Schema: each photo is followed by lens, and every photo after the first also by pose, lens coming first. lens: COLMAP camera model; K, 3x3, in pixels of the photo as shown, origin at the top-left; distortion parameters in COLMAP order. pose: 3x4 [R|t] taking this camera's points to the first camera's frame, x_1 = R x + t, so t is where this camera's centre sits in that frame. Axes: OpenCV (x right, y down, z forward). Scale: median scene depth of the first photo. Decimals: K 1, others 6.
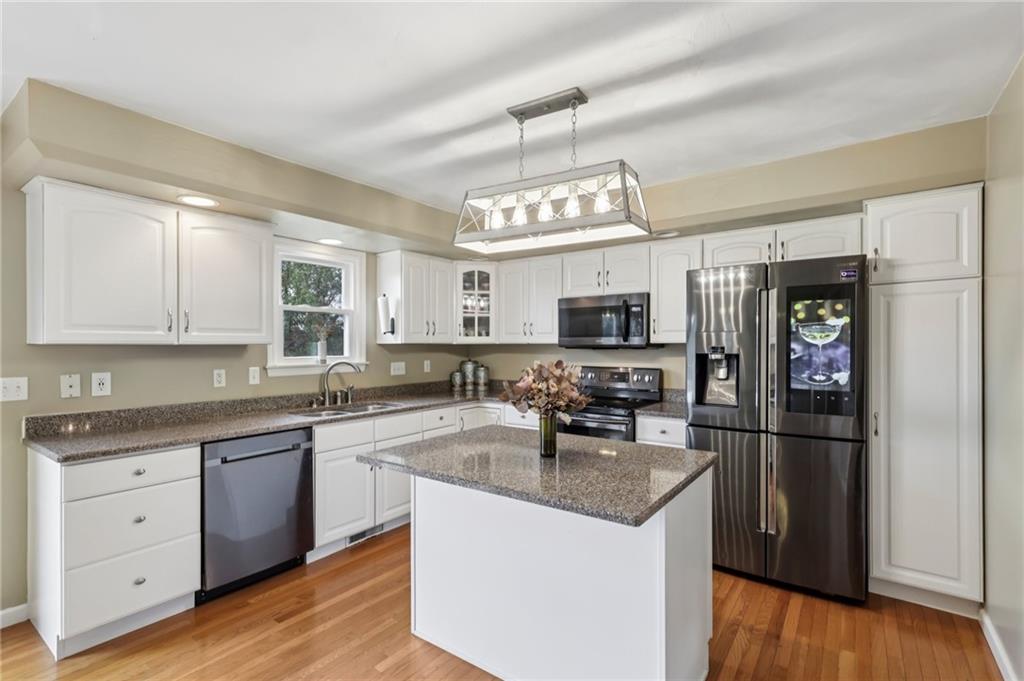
lens RADIAL K [[487.0, 0, 508.8], [0, 487.0, 346.0], [0, 0, 1]] dist [0.002819, 0.000287]
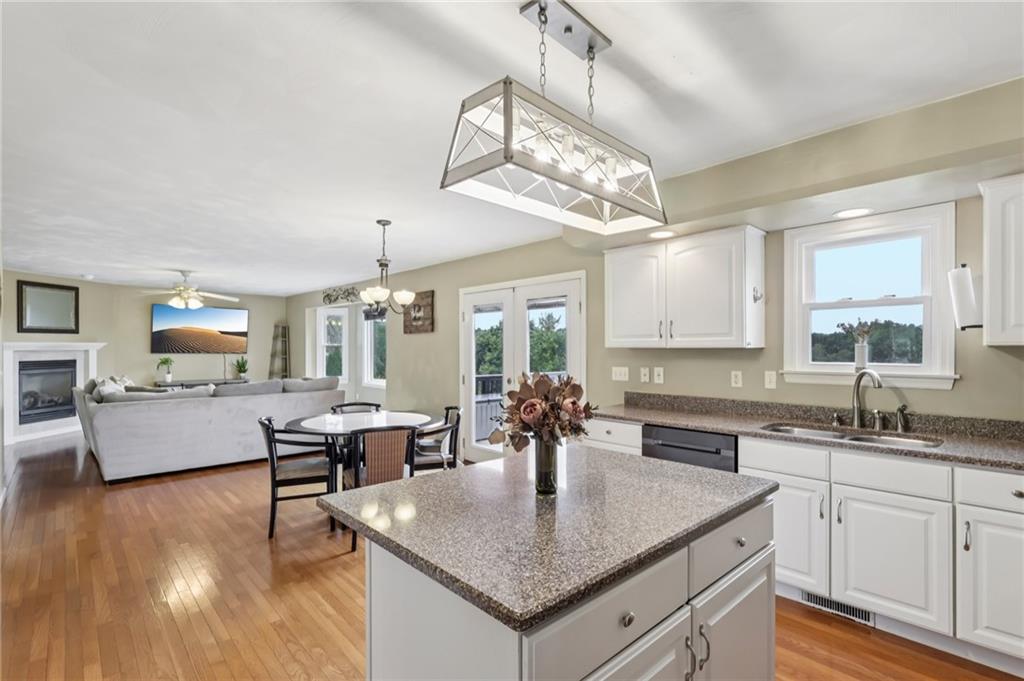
lens RADIAL K [[487.0, 0, 508.8], [0, 487.0, 346.0], [0, 0, 1]] dist [0.002819, 0.000287]
pose [[-0.205402, -0.002021, -0.978676, 0.622658], [0.001214, 0.999997, -0.002320, -0.005936], [0.978677, -0.001665, -0.205399, 0.789285]]
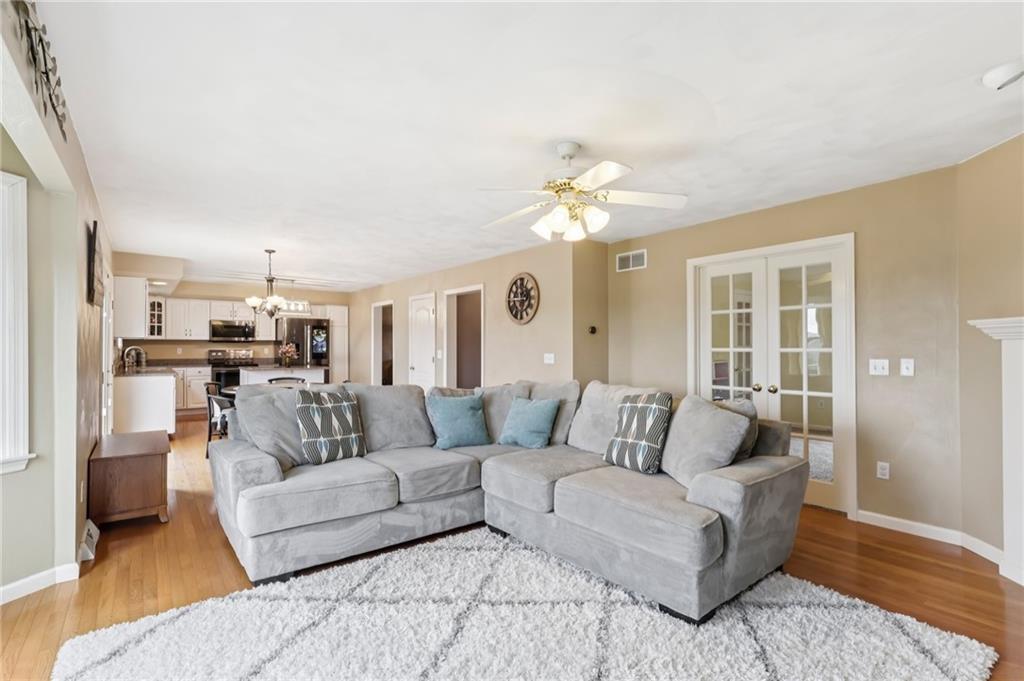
lens RADIAL K [[465.8, 0, 510.7], [0, 465.8, 344.9], [0, 0, 1]] dist [0.000037, -0.000103]
pose [[0.270264, 0.005208, 0.962772, -2.284230], [-0.000315, 0.999986, -0.005321, 0.042049], [-0.962786, 0.001135, 0.270262, -1.330081]]
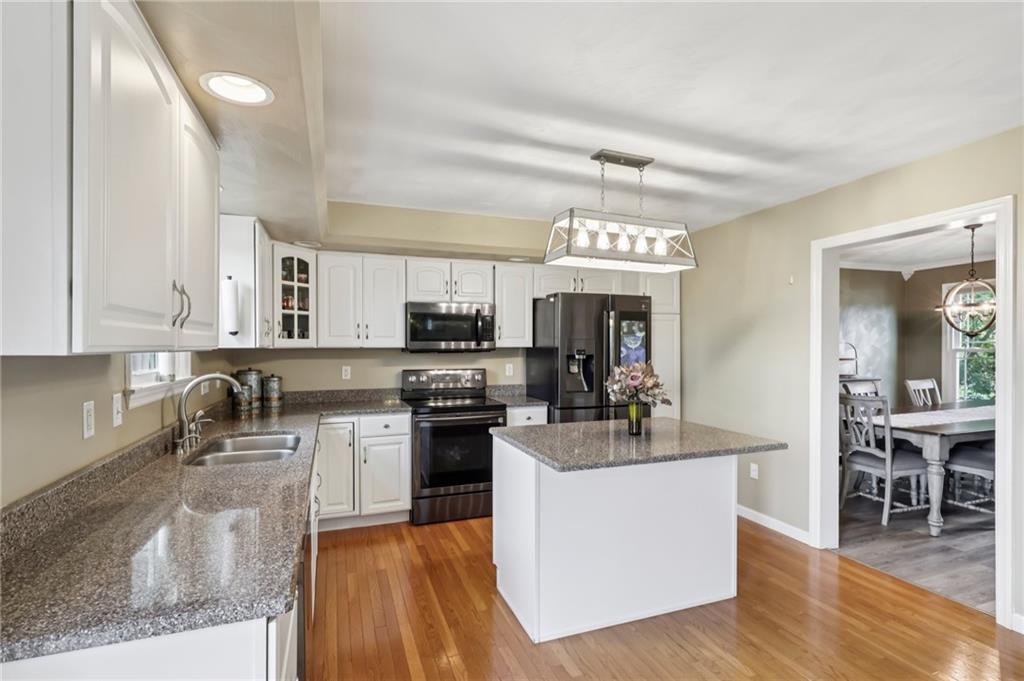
lens RADIAL K [[477.2, 0, 512.6], [0, 477.2, 349.5], [0, 0, 1]] dist [0.001487, -0.000678]
pose [[0.550132, -0.003253, 0.835071, -0.826272], [0.004157, 0.999991, 0.001156, -0.001685], [-0.835067, 0.002835, 0.550141, 0.413879]]
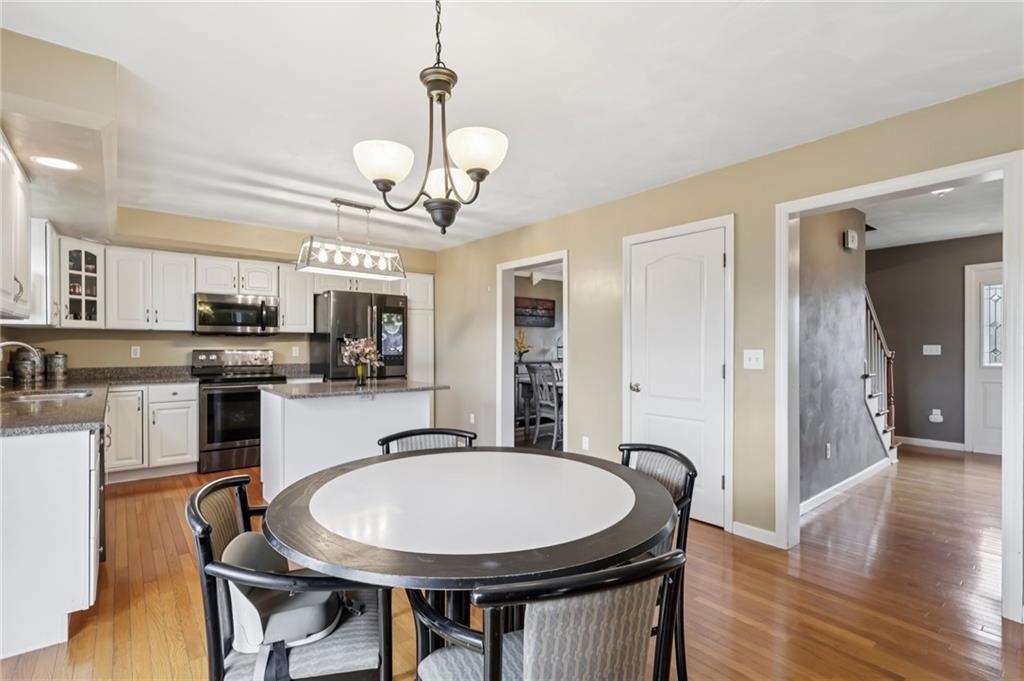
lens RADIAL K [[477.2, 0, 512.6], [0, 477.2, 349.5], [0, 0, 1]] dist [0.001487, -0.000678]
pose [[0.249754, -0.004995, 0.968296, -1.176276], [-0.000135, 0.999987, 0.005193, 0.050066], [-0.968309, -0.001428, 0.249750, -0.053623]]
